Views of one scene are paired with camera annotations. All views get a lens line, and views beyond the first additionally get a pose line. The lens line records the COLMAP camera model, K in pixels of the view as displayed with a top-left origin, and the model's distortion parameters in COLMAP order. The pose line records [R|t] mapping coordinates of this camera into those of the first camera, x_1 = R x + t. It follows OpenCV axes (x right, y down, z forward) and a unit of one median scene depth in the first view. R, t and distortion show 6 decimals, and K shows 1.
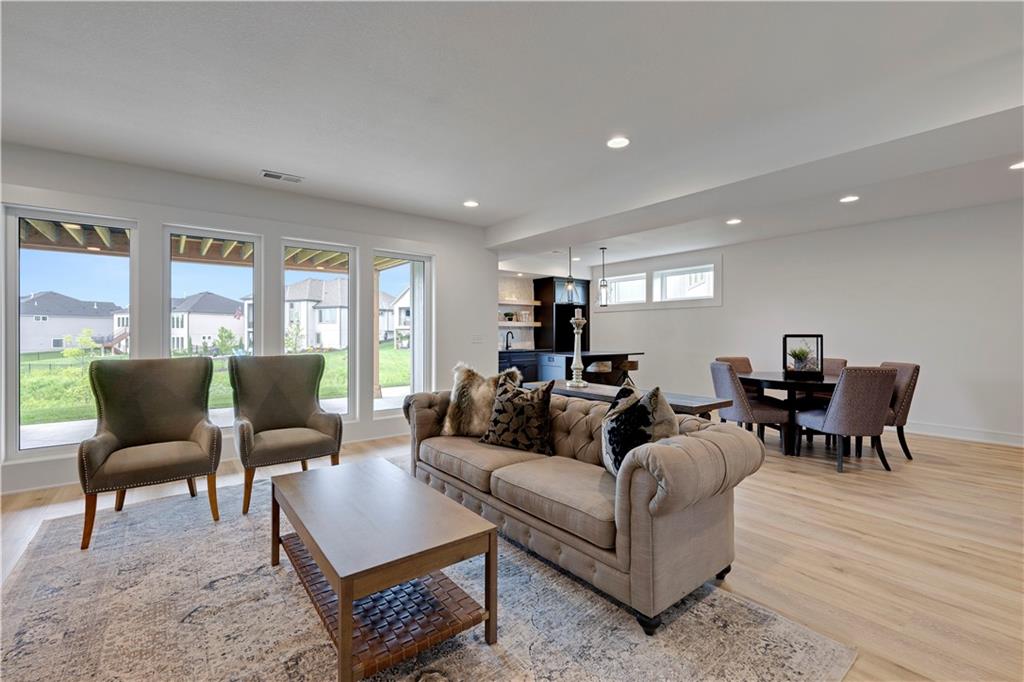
lens RADIAL K [[440.5, 0, 510.8], [0, 440.5, 335.3], [0, 0, 1]] dist [0.001992, -0.002910]
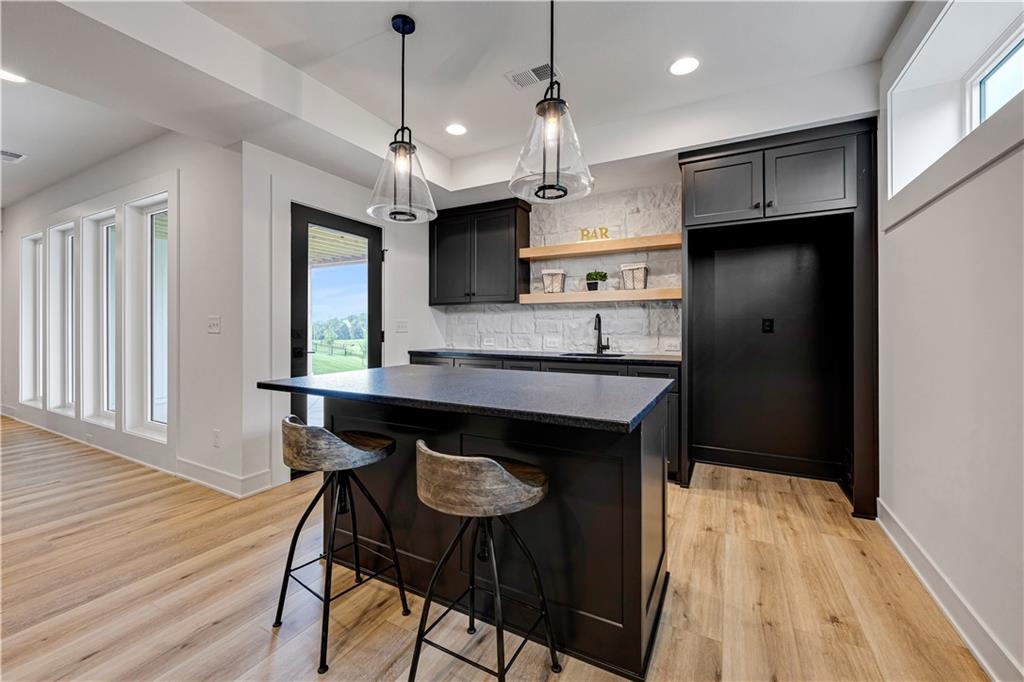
lens RADIAL K [[412.1, 0, 515.3], [0, 412.1, 330.8], [0, 0, 1]] dist [0.000984, 0.000028]
pose [[0.415466, 0.004059, -0.909600, 0.413182], [-0.002223, 0.999992, 0.003447, 0.009323], [0.909606, 0.000590, 0.415472, 0.896833]]
